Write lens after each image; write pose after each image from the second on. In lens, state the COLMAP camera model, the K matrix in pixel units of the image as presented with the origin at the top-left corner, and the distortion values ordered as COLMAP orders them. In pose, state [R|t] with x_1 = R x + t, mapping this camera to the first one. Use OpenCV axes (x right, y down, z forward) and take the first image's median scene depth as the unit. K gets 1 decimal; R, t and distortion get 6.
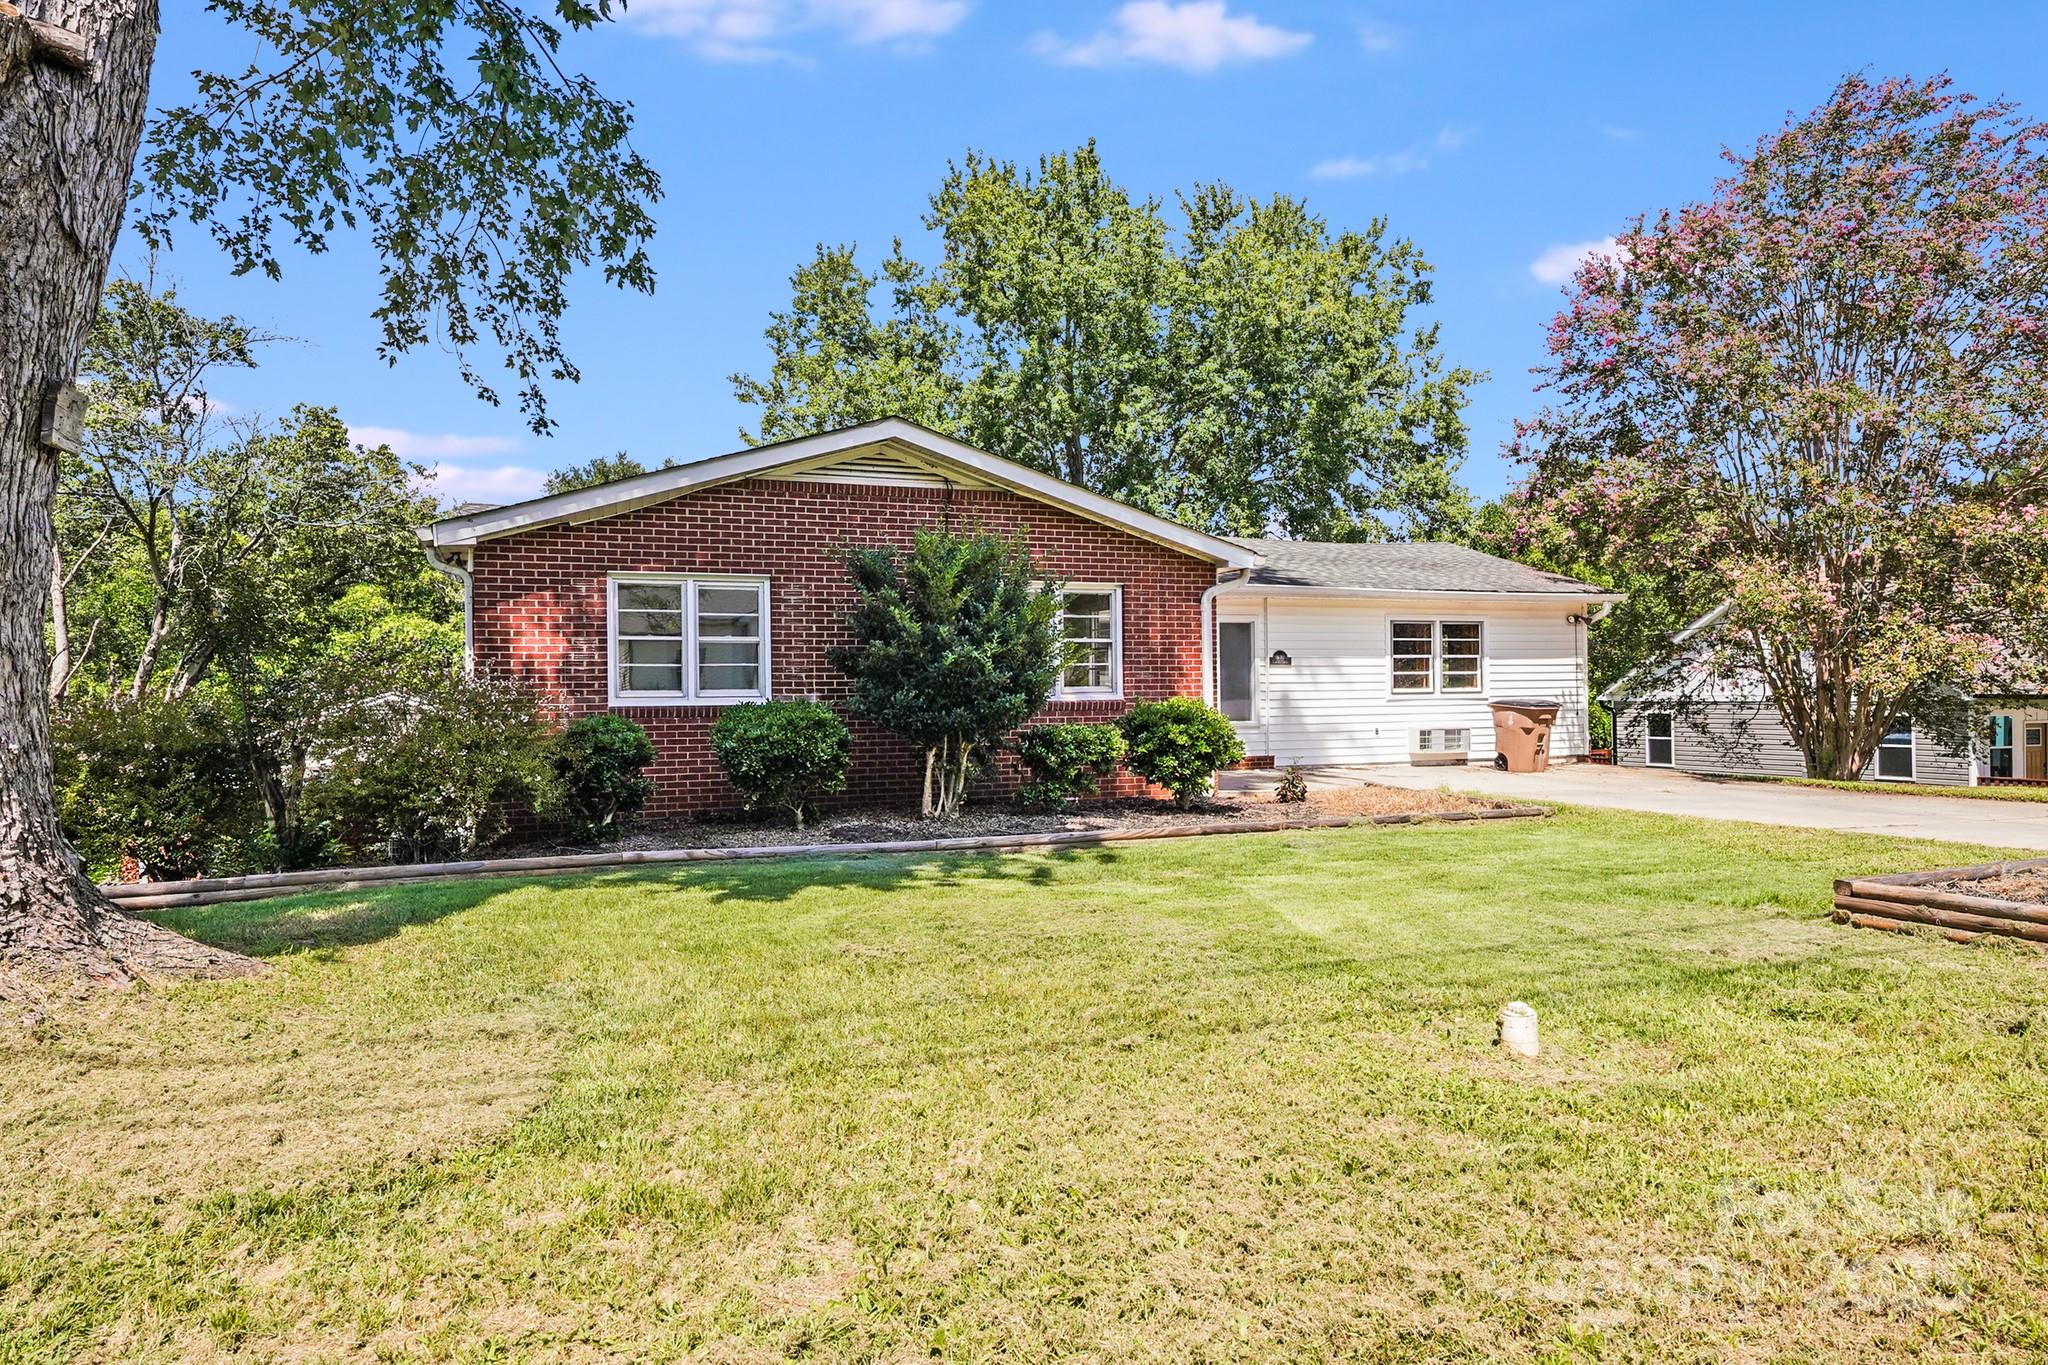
lens RADIAL K [[1257.2, 0, 1023.1], [0, 1257.2, 708.6], [0, 0, 1]] dist [-0.006856, -0.001556]
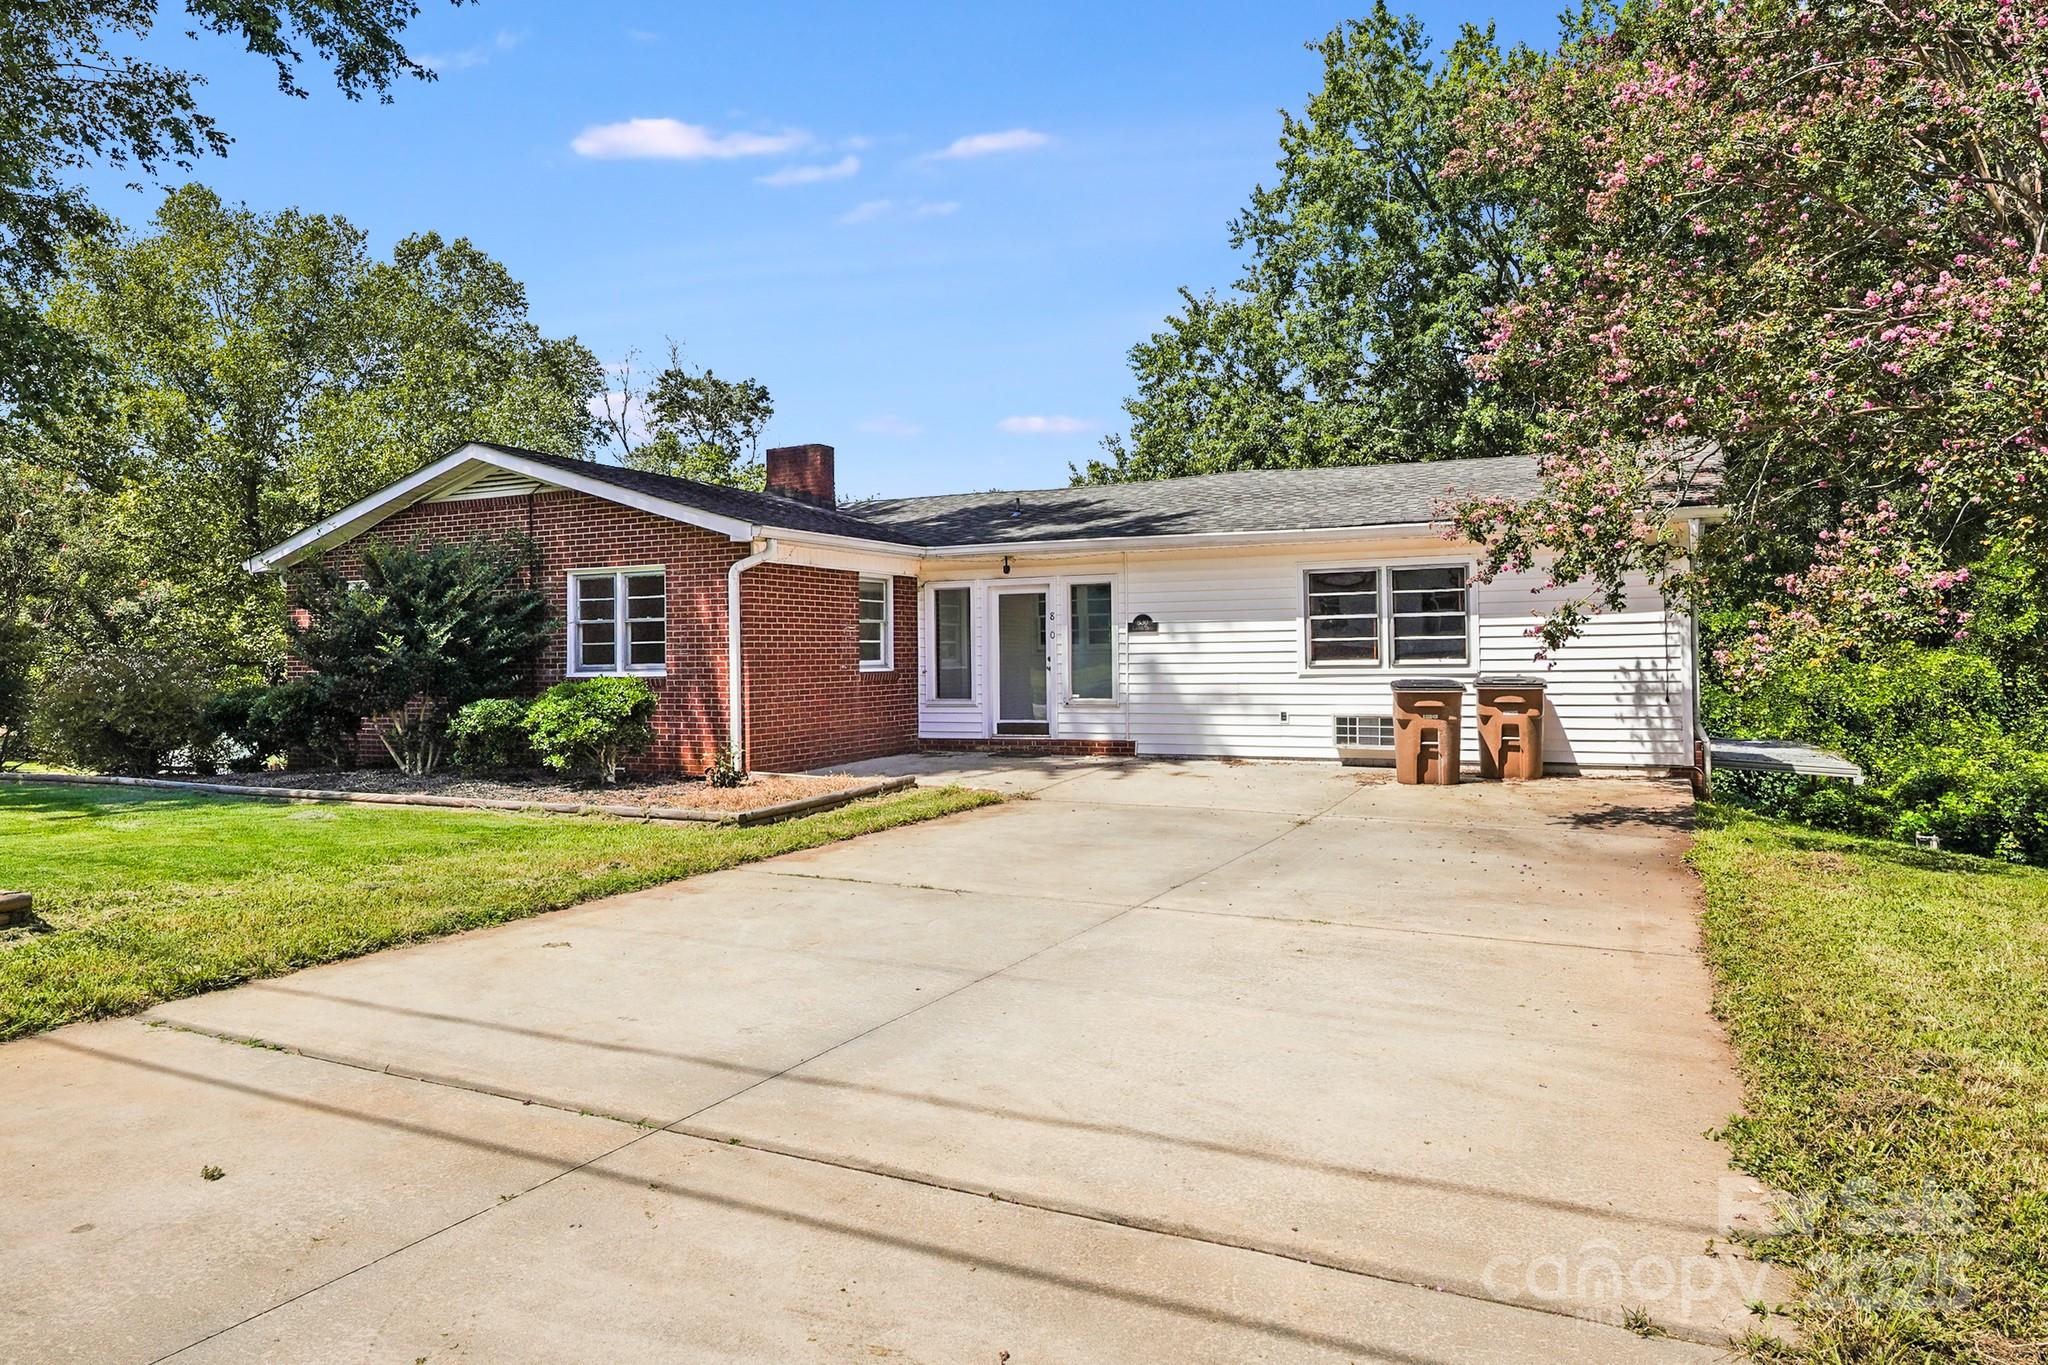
lens RADIAL K [[1269.5, 0, 1024.0], [0, 1269.5, 682.5], [0, 0, 1]] dist [-0.000715, 0.000428]
pose [[0.678139, 0.015864, -0.734762, 0.737299], [-0.004251, 0.999835, 0.017664, -0.015492], [0.734921, -0.008855, 0.678095, 0.358136]]
